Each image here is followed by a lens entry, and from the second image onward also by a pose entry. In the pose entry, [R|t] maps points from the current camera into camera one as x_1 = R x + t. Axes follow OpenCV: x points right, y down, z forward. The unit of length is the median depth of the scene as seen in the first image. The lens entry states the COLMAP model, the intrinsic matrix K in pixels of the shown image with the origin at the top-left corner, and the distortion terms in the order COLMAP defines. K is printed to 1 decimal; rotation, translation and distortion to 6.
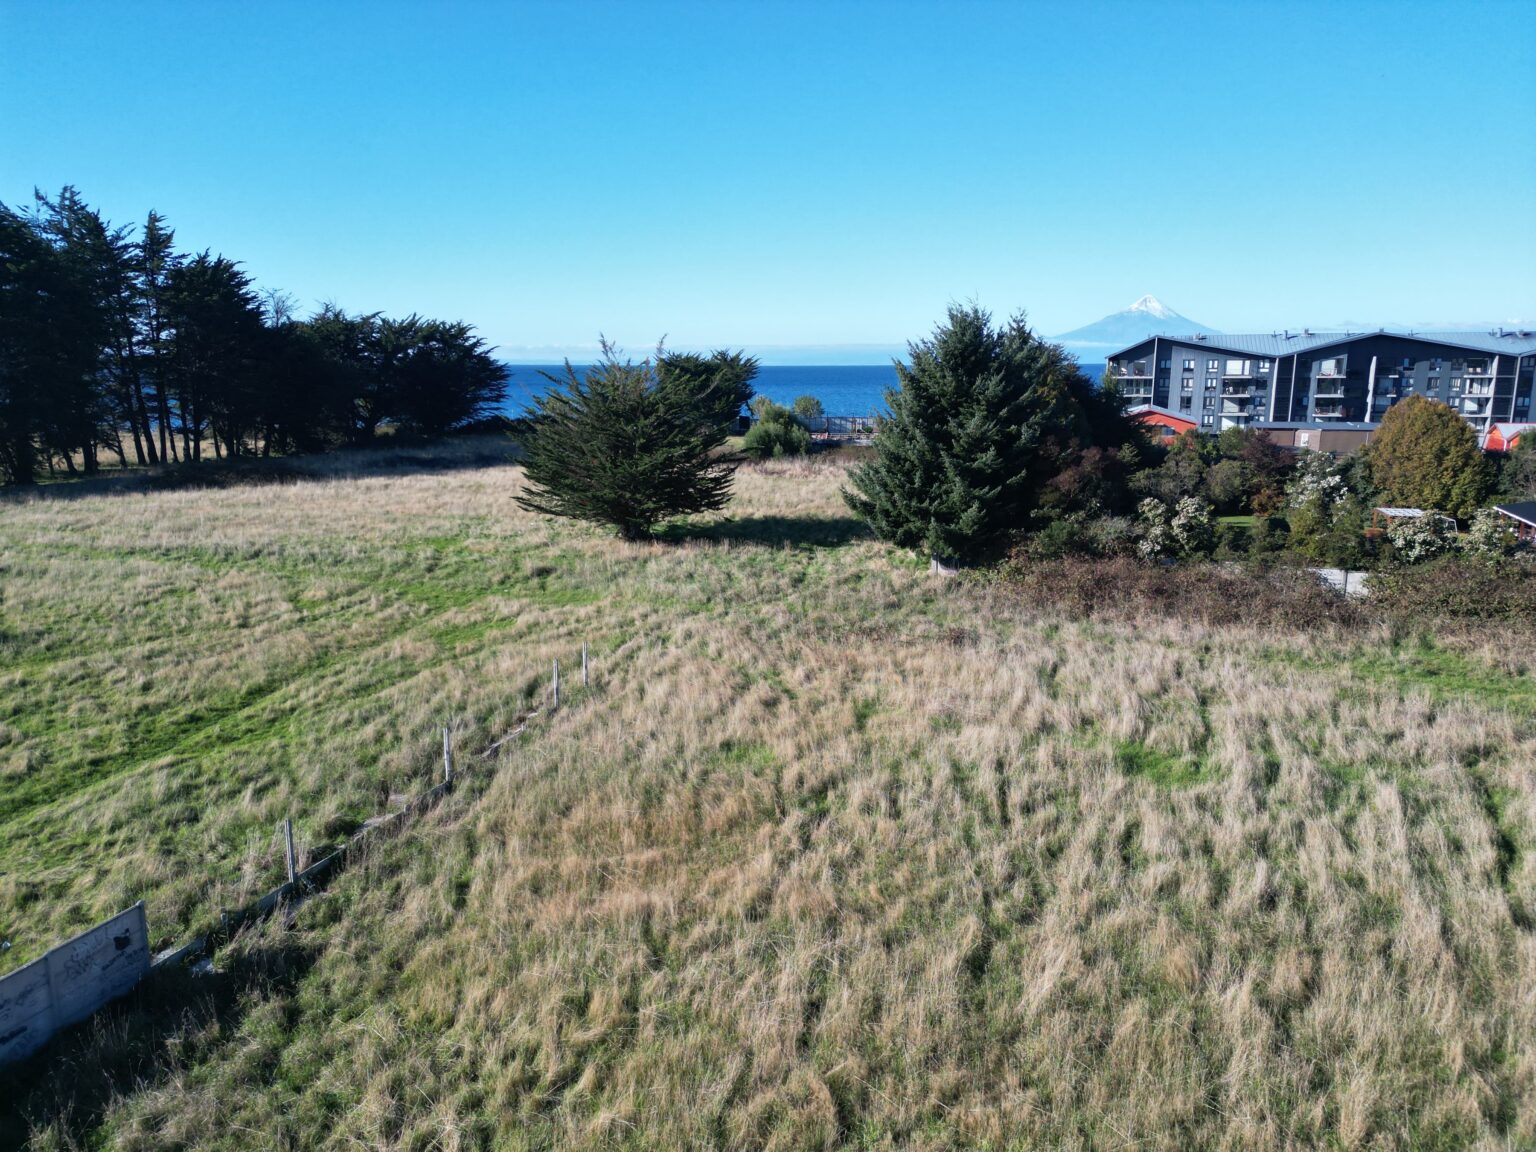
lens RADIAL K [[1068.1, 0, 771.0], [0, 1068.1, 578.7], [0, 0, 1]] dist [0.096754, -0.102150]
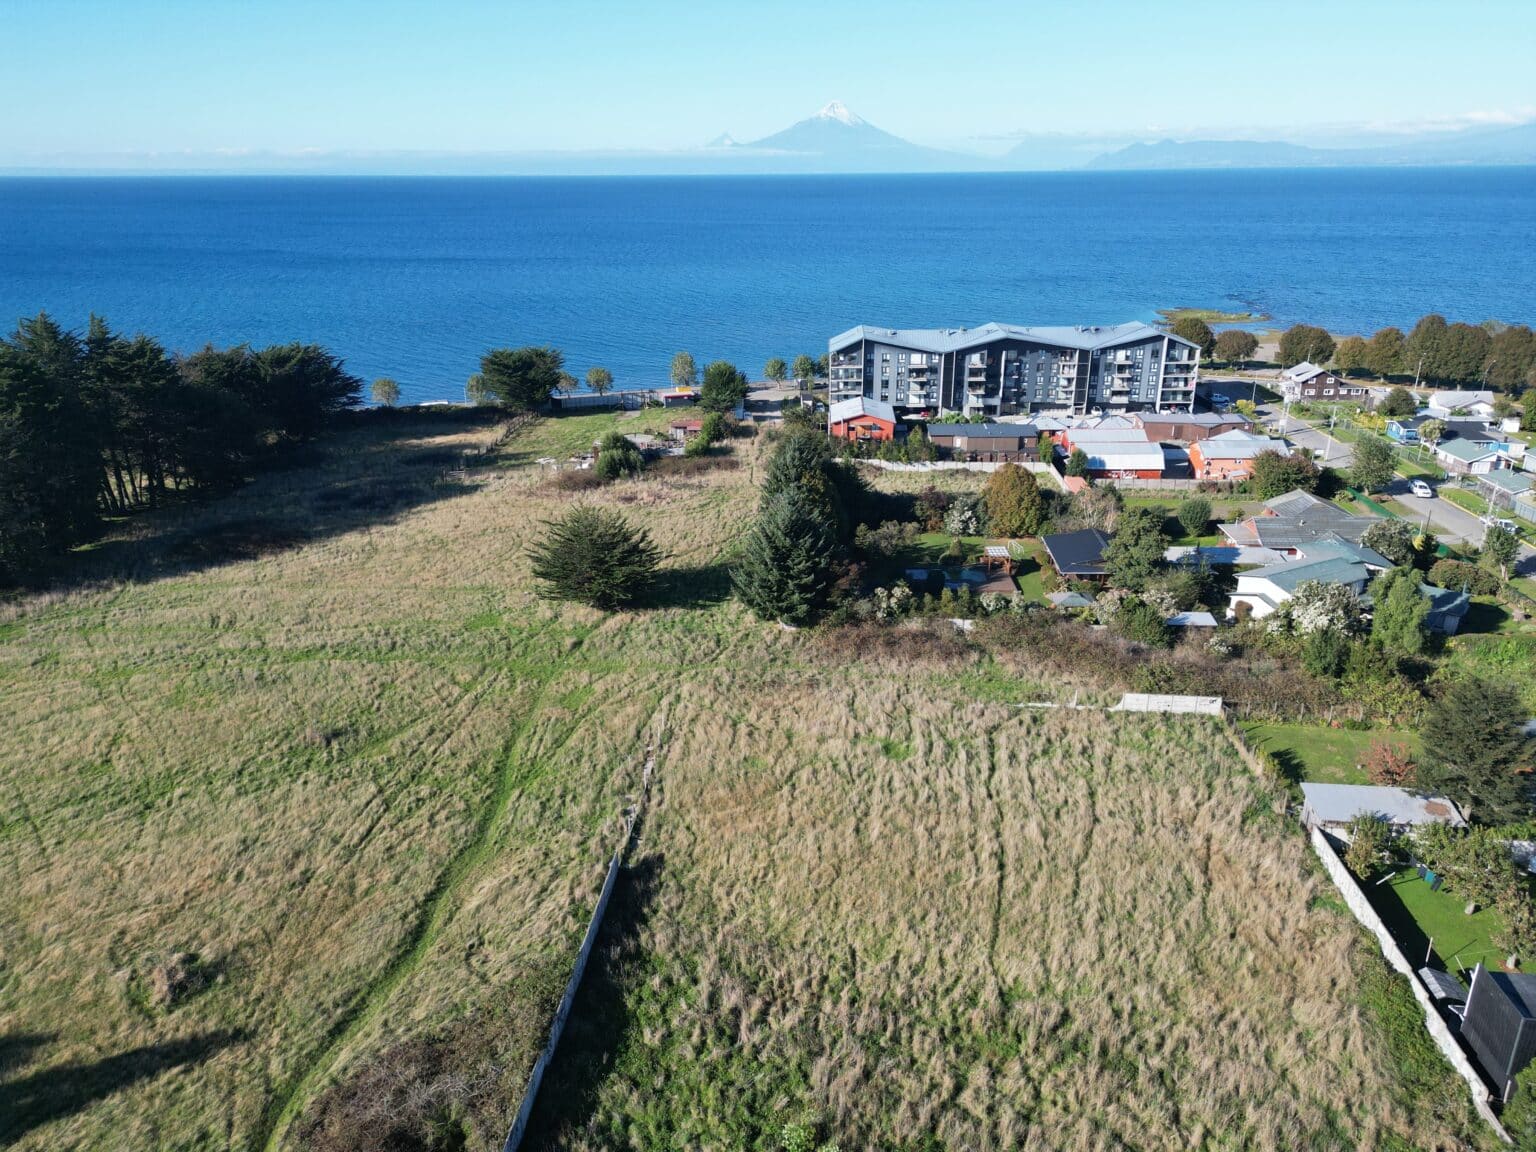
lens RADIAL K [[1068.1, 0, 771.0], [0, 1068.1, 578.7], [0, 0, 1]] dist [0.096754, -0.102150]
pose [[0.963692, -0.100858, 0.247237, -0.422009], [0.059701, 0.983866, 0.168652, -0.521216], [-0.260258, -0.147769, 0.954165, -1.065934]]
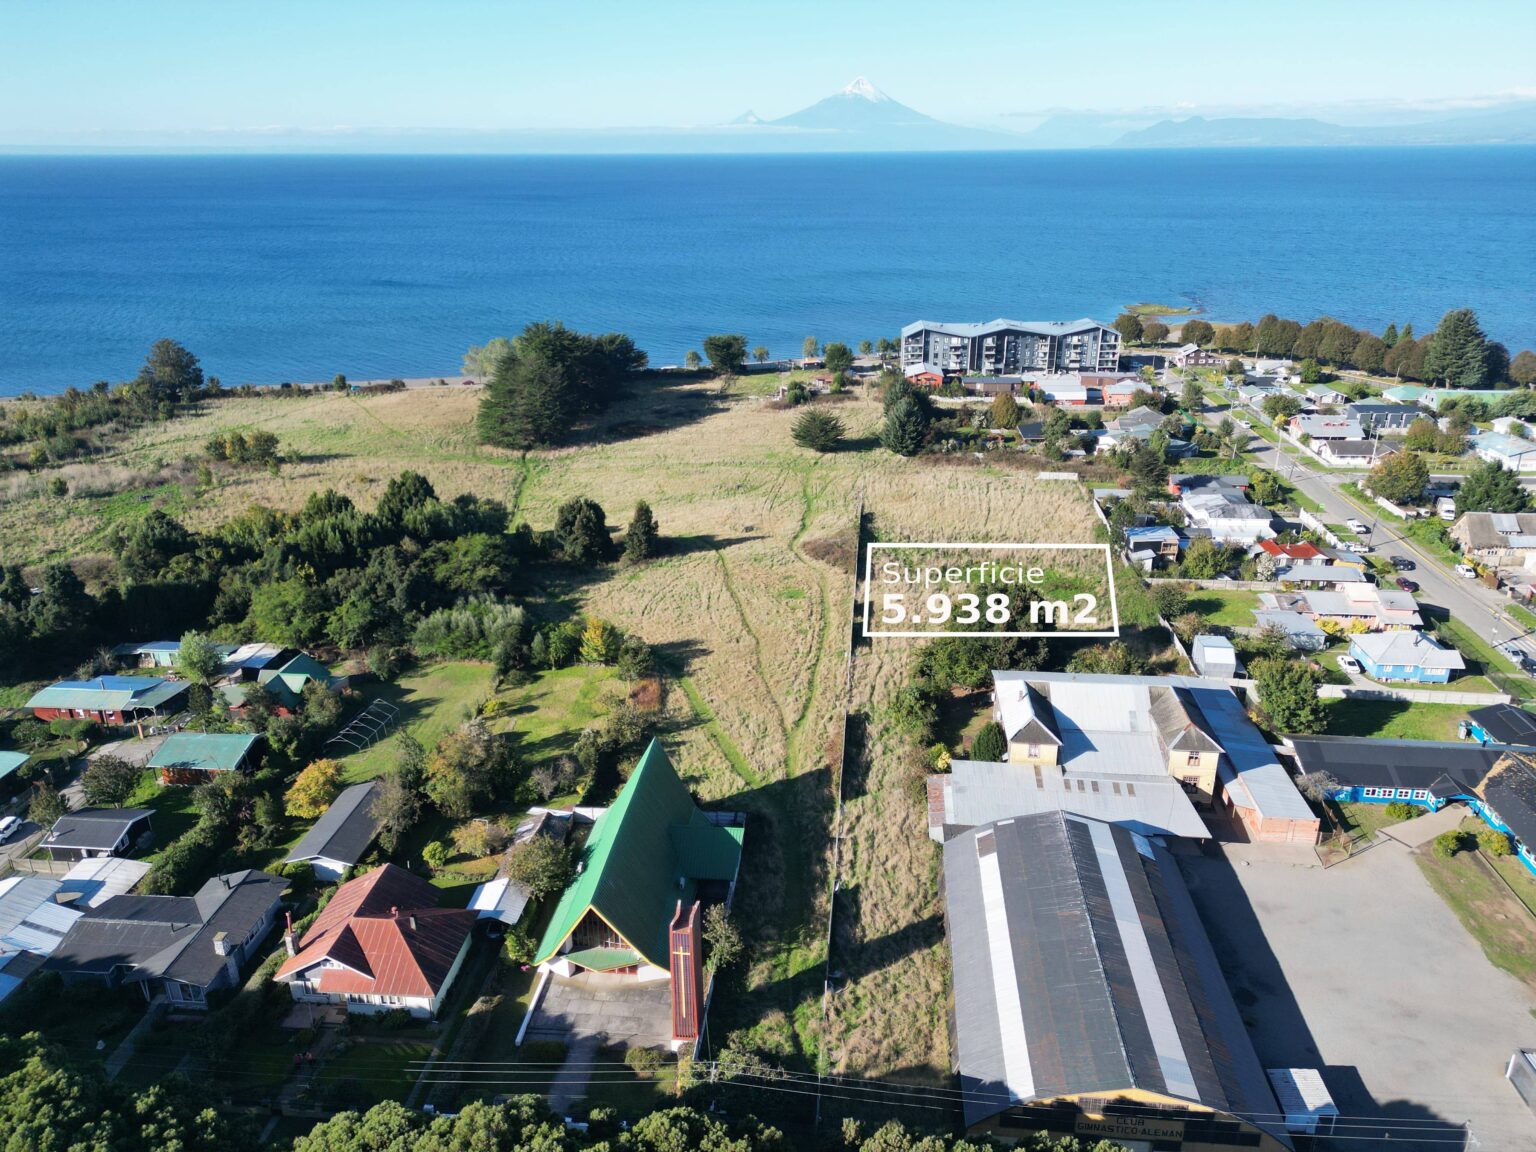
lens RADIAL K [[1068.1, 0, 771.0], [0, 1068.1, 578.7], [0, 0, 1]] dist [0.096754, -0.102150]
pose [[0.968887, -0.098990, 0.226844, -1.823417], [0.056749, 0.980968, 0.185692, -0.466003], [-0.240908, -0.167042, 0.956065, -4.134846]]
